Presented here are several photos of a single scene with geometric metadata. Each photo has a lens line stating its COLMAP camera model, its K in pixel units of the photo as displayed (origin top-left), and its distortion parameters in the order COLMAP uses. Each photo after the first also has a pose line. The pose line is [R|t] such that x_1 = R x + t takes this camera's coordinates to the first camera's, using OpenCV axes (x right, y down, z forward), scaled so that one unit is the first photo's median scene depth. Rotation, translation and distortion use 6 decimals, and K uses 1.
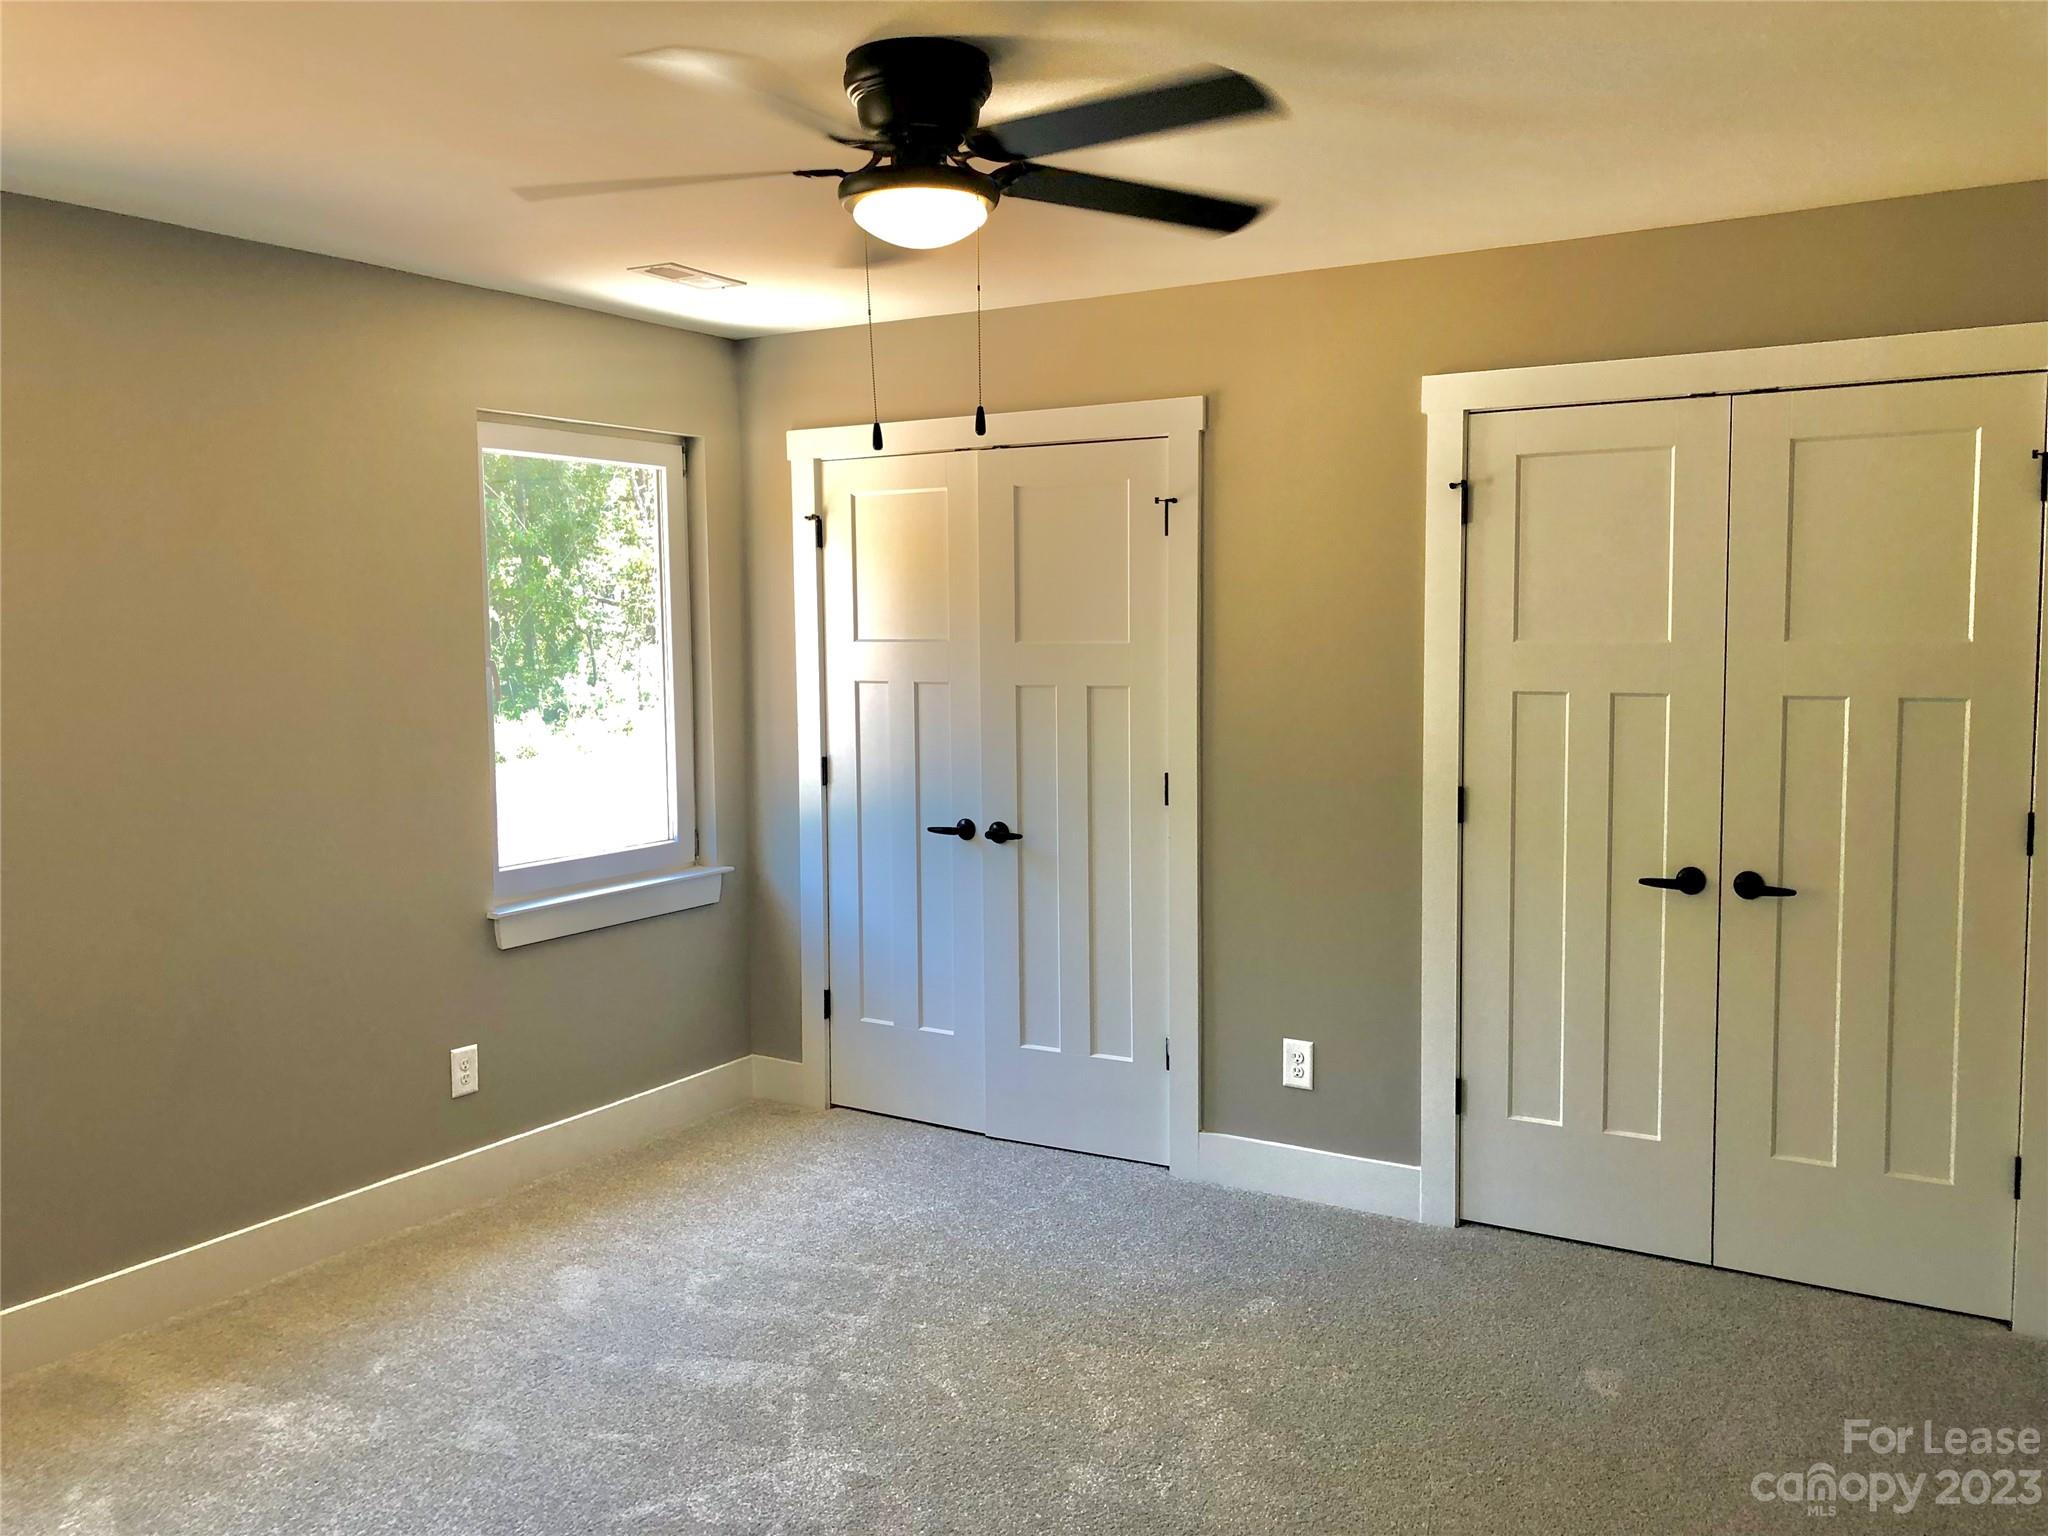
lens RADIAL K [[1686.0, 0, 1022.5], [0, 1686.0, 767.5], [0, 0, 1]] dist [0.040925, -0.040129]
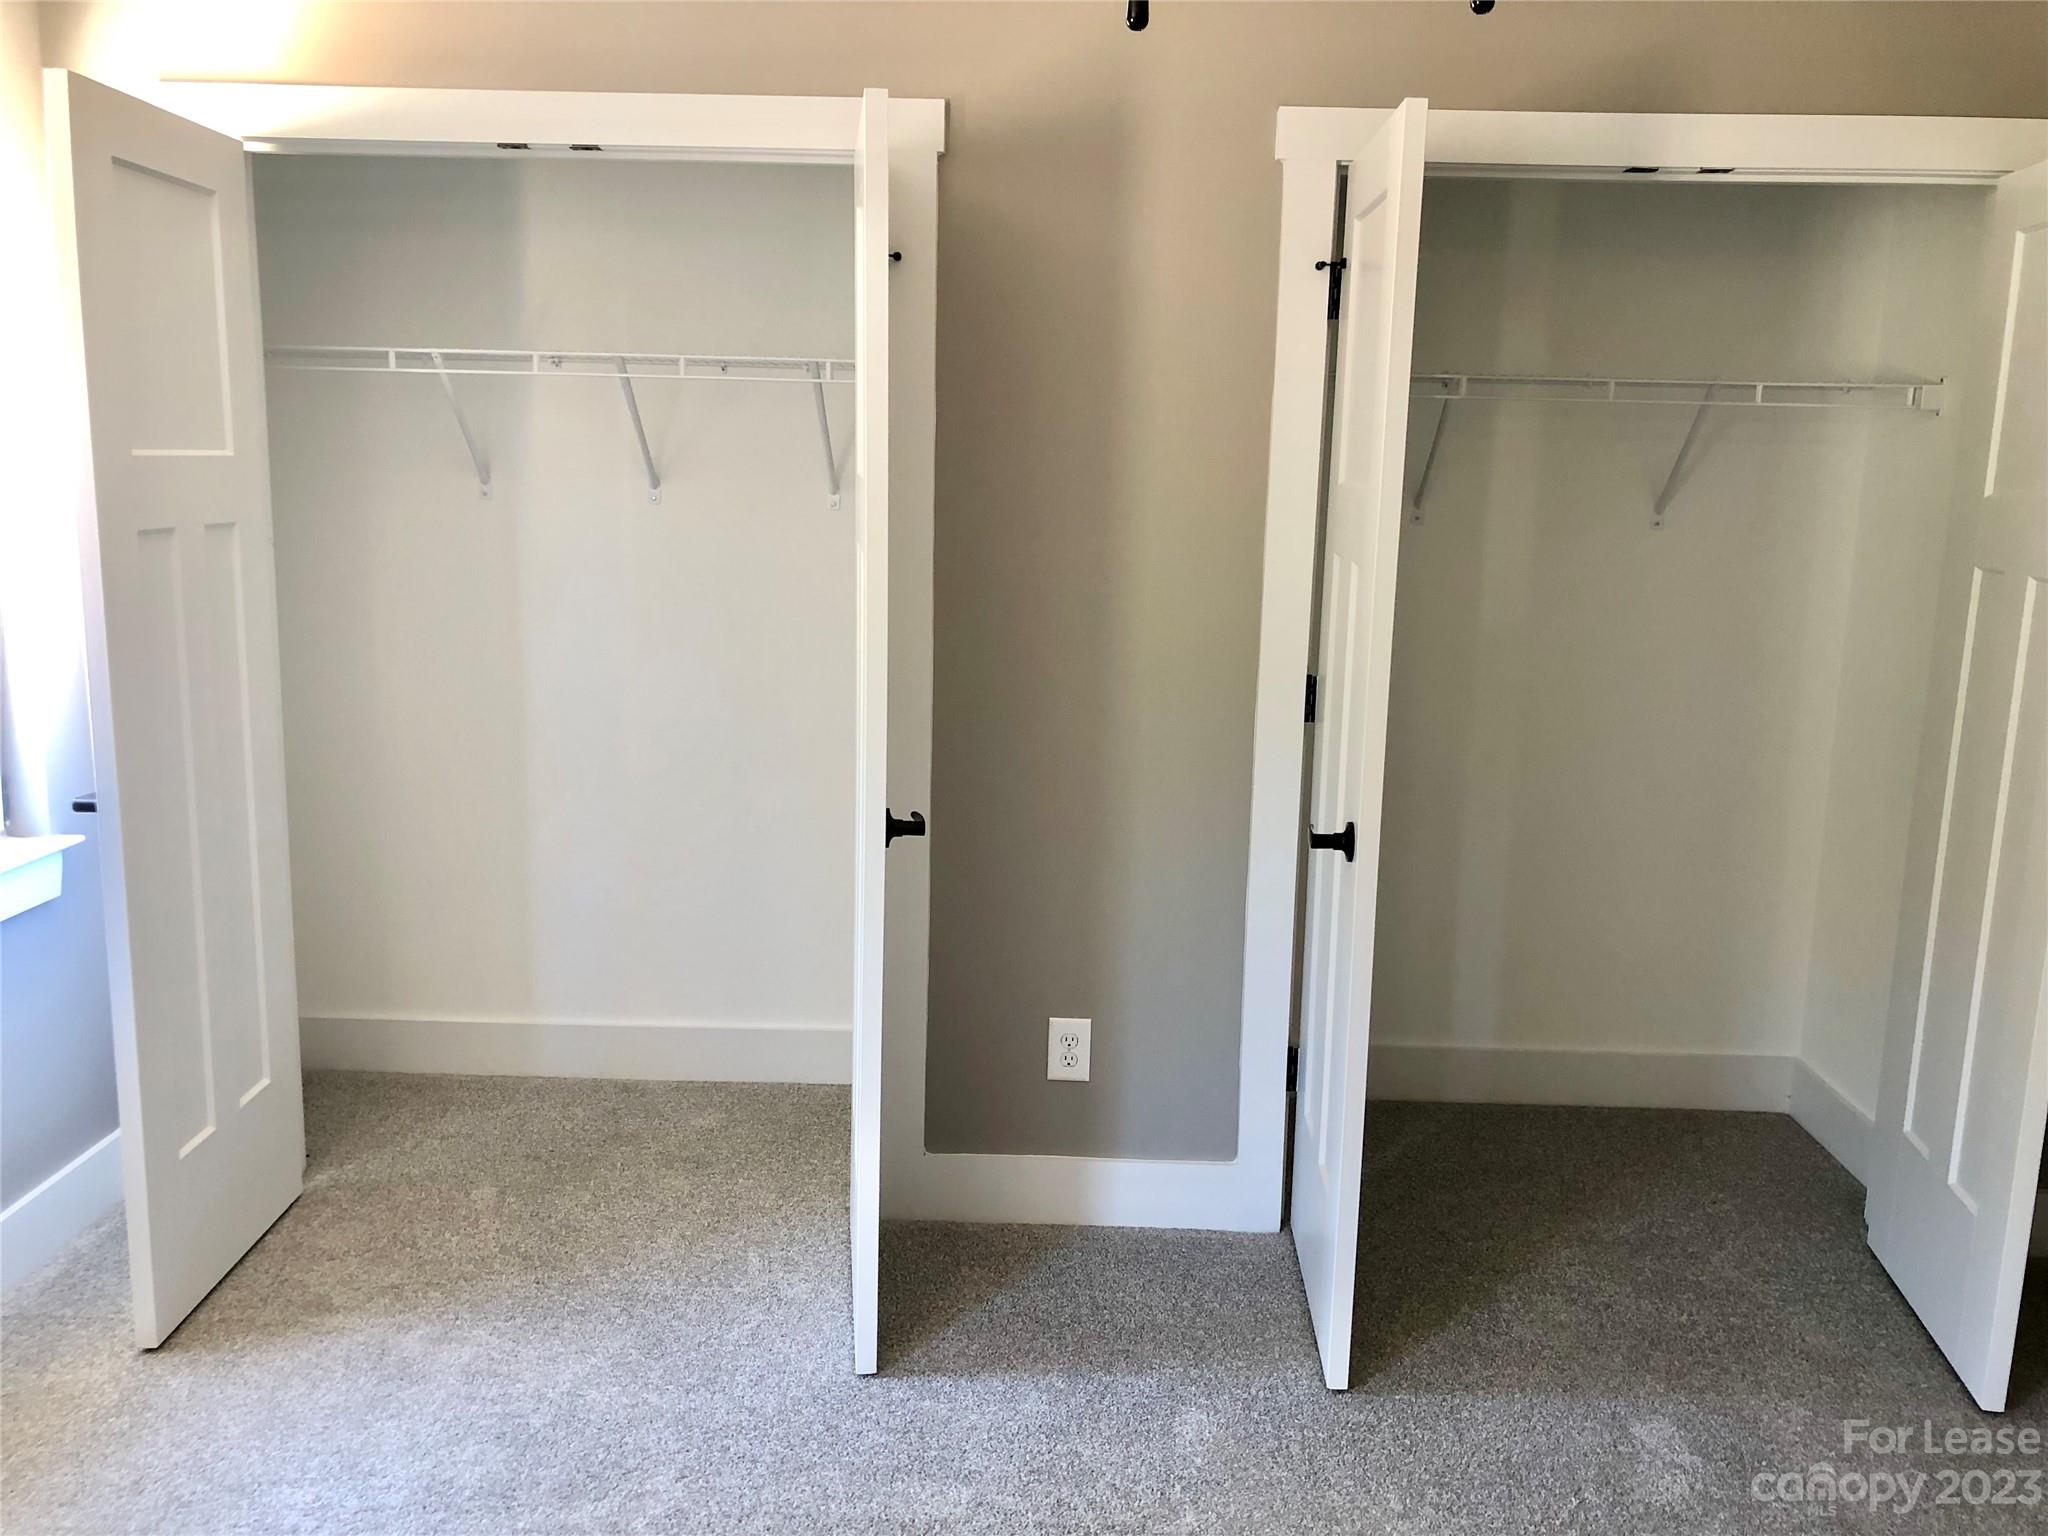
lens RADIAL K [[1686.0, 0, 1025.0], [0, 1686.0, 763.7], [0, 0, 1]] dist [0.040925, -0.040129]
pose [[0.862245, -0.070343, 0.501583, -0.221222], [0.015266, 0.993468, 0.113082, -0.034418], [-0.506261, -0.089847, 0.857687, 0.387609]]
